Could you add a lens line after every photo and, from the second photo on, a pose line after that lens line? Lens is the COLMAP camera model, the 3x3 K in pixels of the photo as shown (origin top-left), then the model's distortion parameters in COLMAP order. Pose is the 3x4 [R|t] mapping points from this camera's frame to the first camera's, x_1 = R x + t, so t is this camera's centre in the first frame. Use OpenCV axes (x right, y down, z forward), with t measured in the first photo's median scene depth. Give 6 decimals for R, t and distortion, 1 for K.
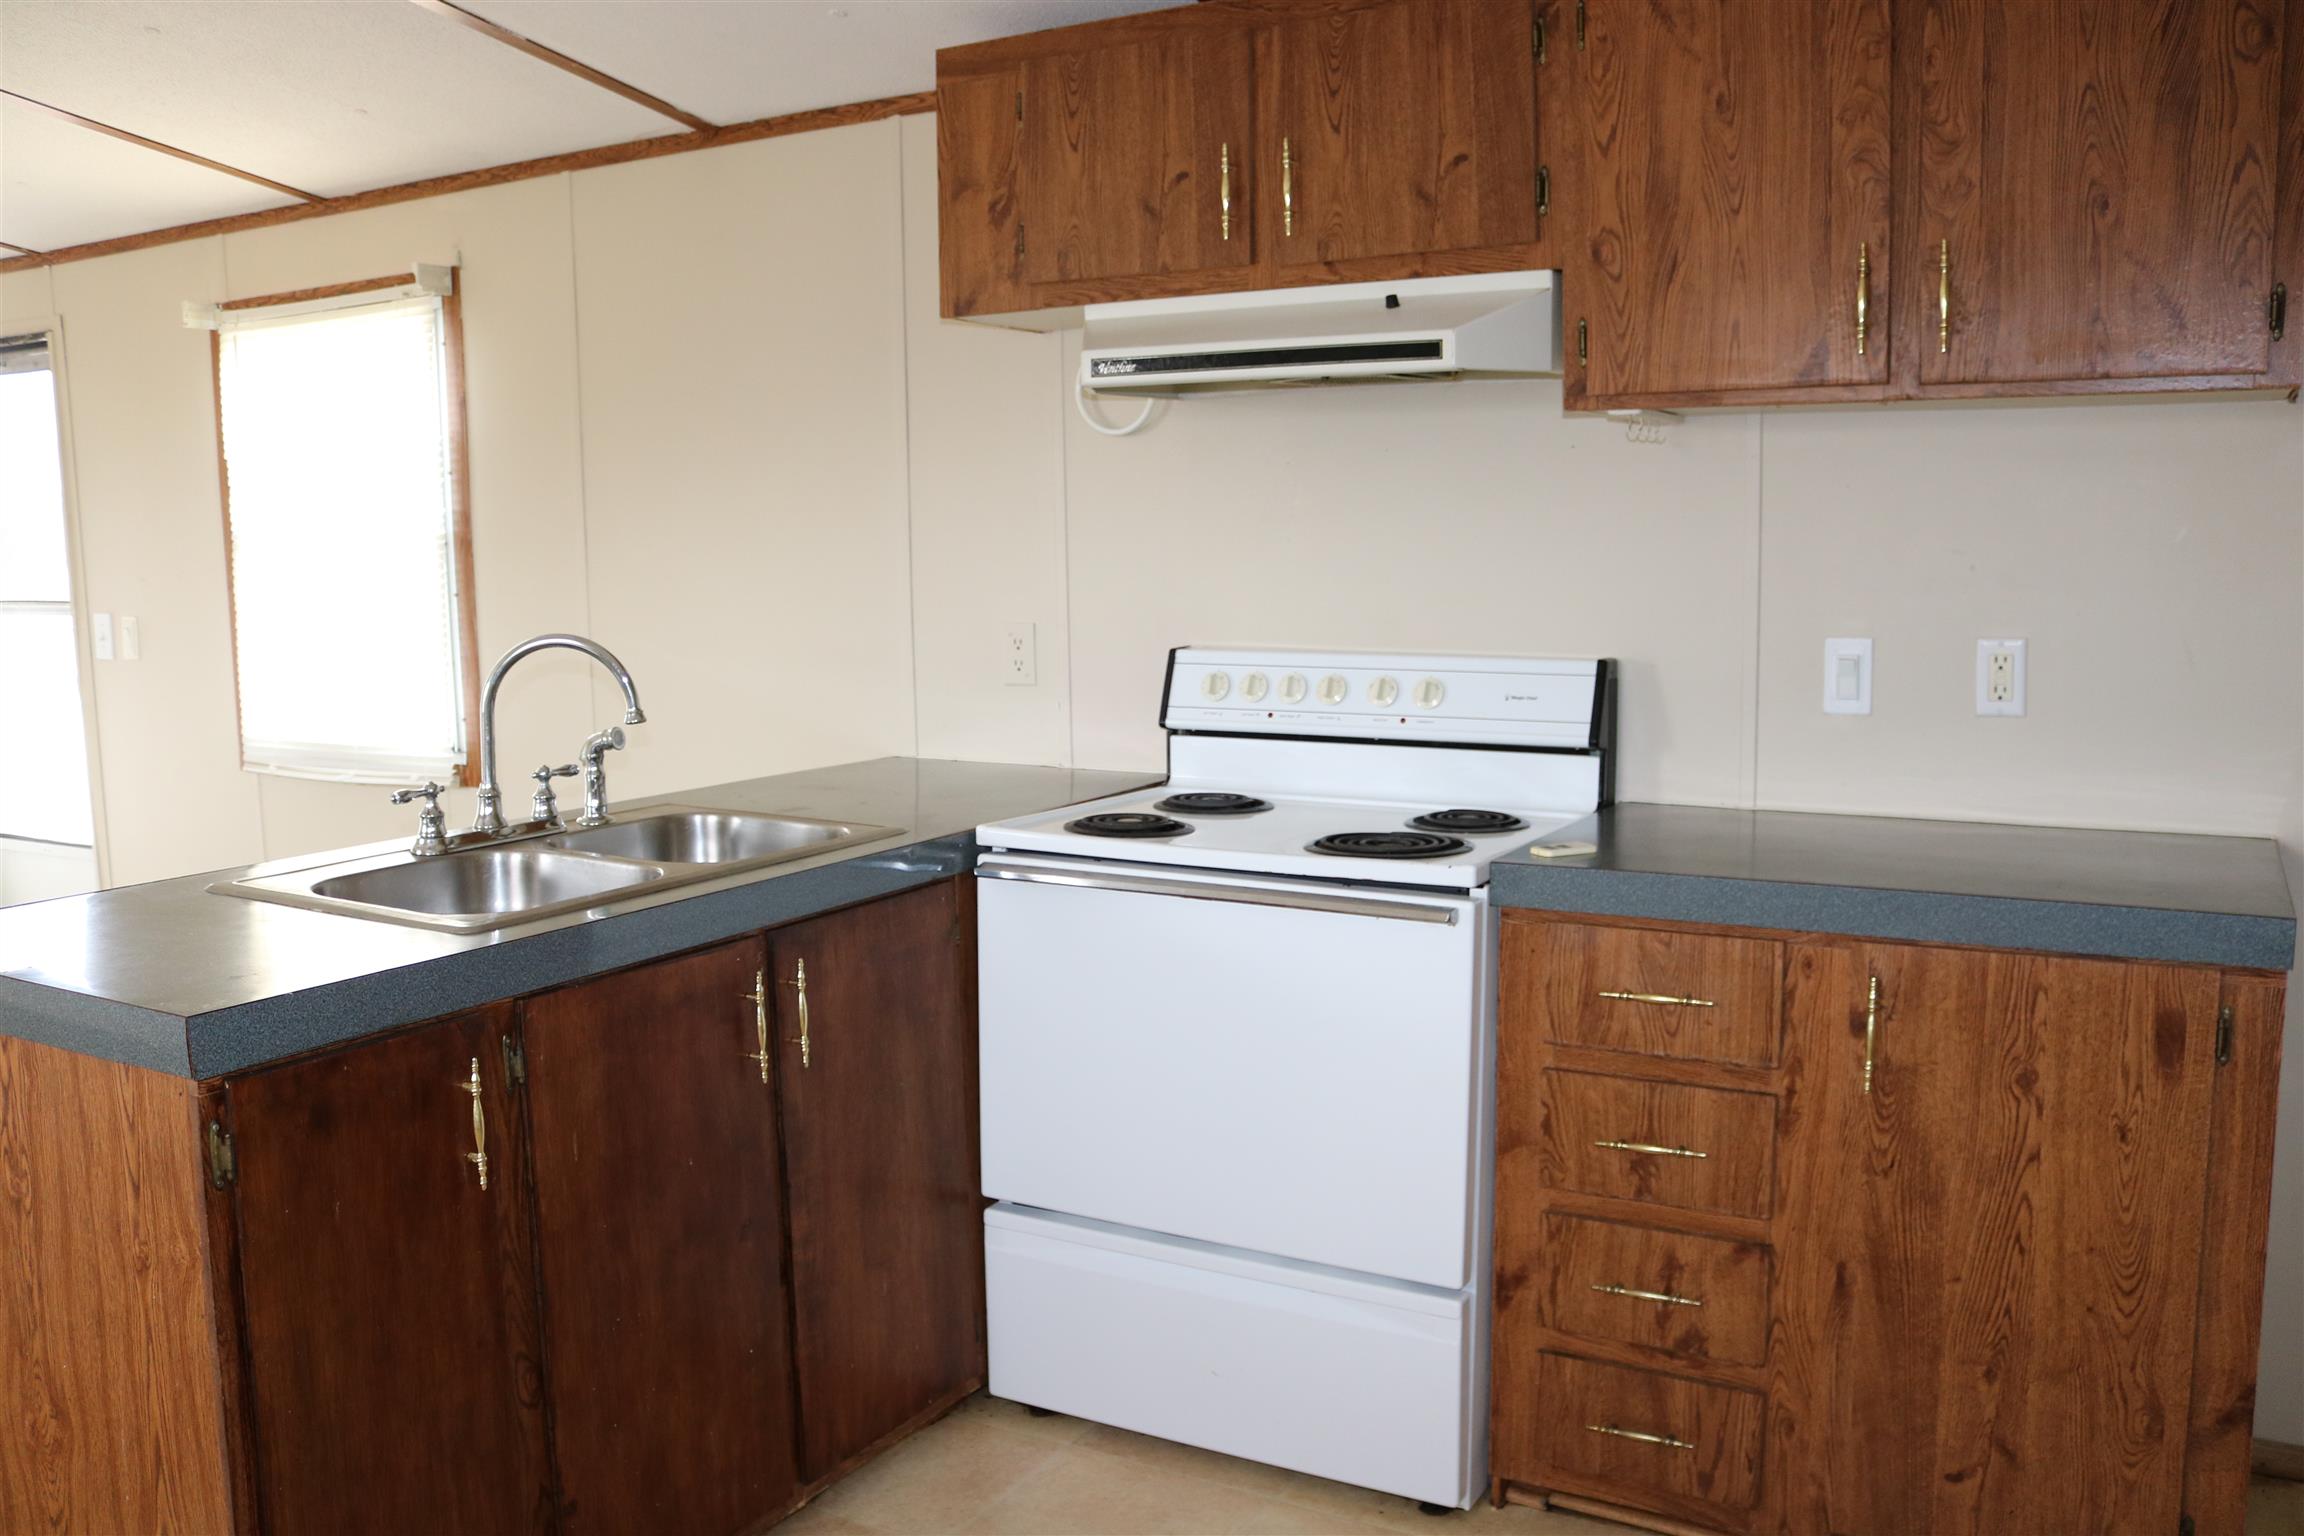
lens RADIAL K [[1906.3, 0, 1150.7], [0, 1906.3, 770.8], [0, 0, 1]] dist [-0.142191, 0.101122]
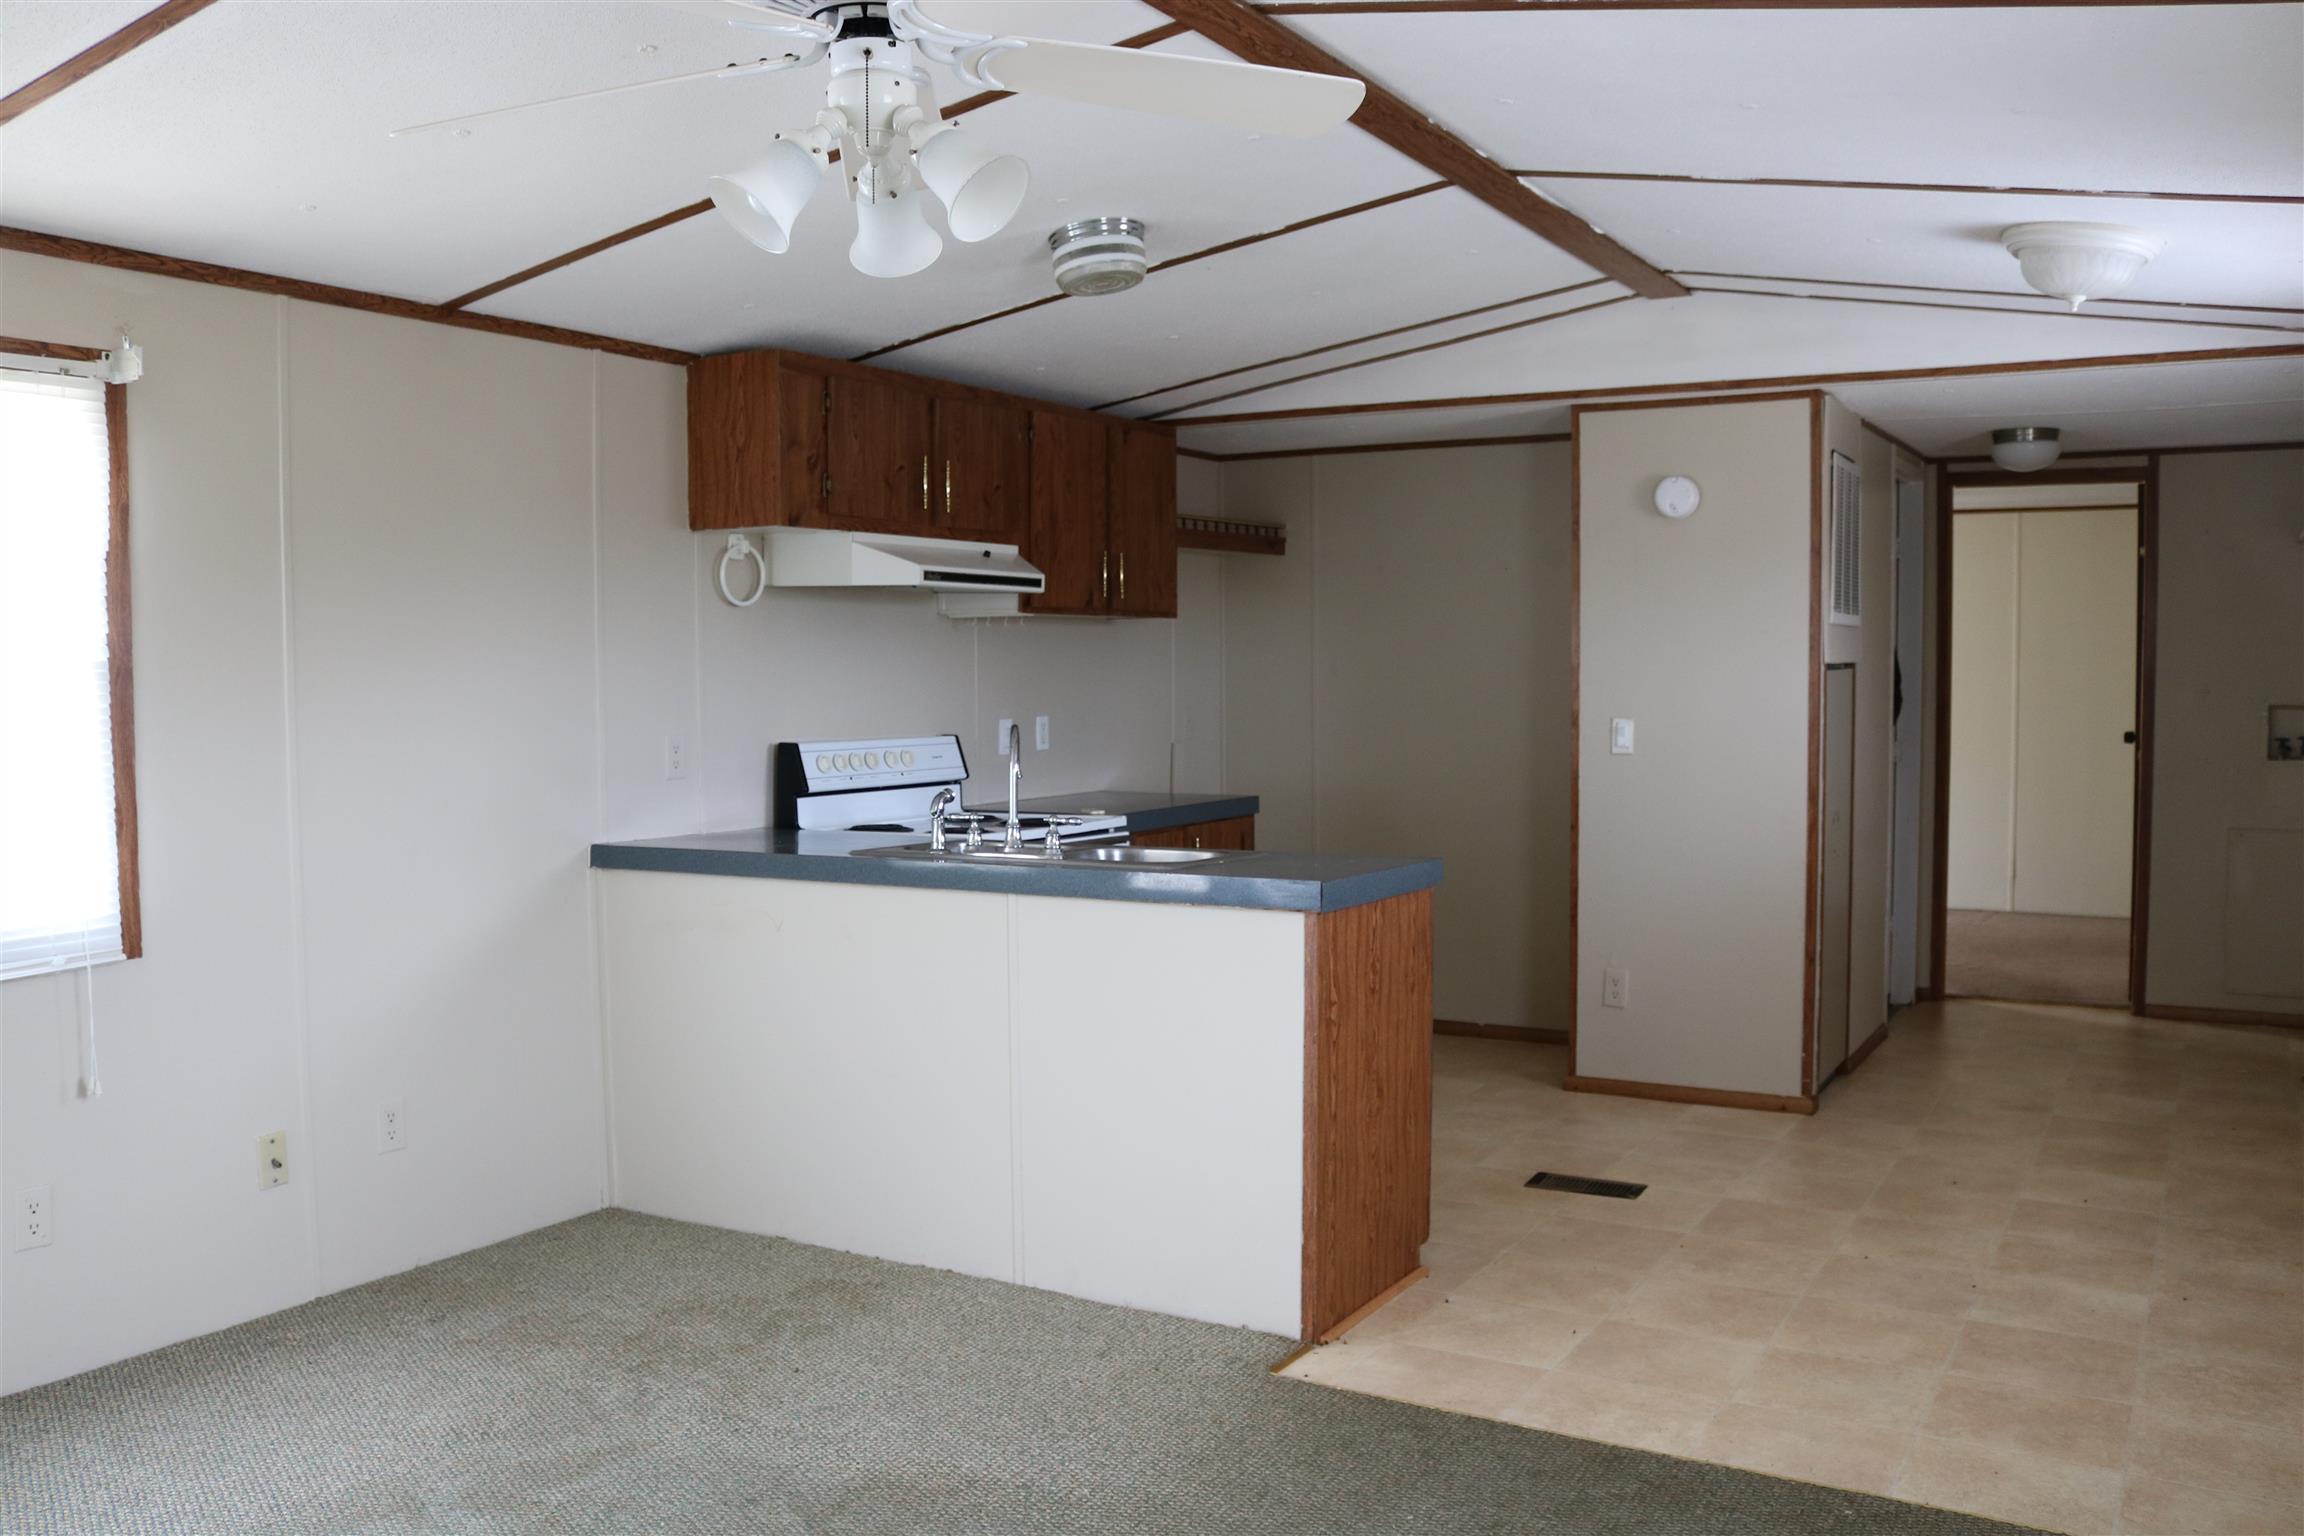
lens RADIAL K [[1906.3, 0, 1150.5], [0, 1906.3, 769.7], [0, 0, 1]] dist [-0.142191, 0.101122]
pose [[0.020783, -0.040412, 0.998967, -1.652360], [0.128165, 0.991047, 0.037425, -0.067413], [-0.991535, 0.127254, 0.025777, 0.710292]]
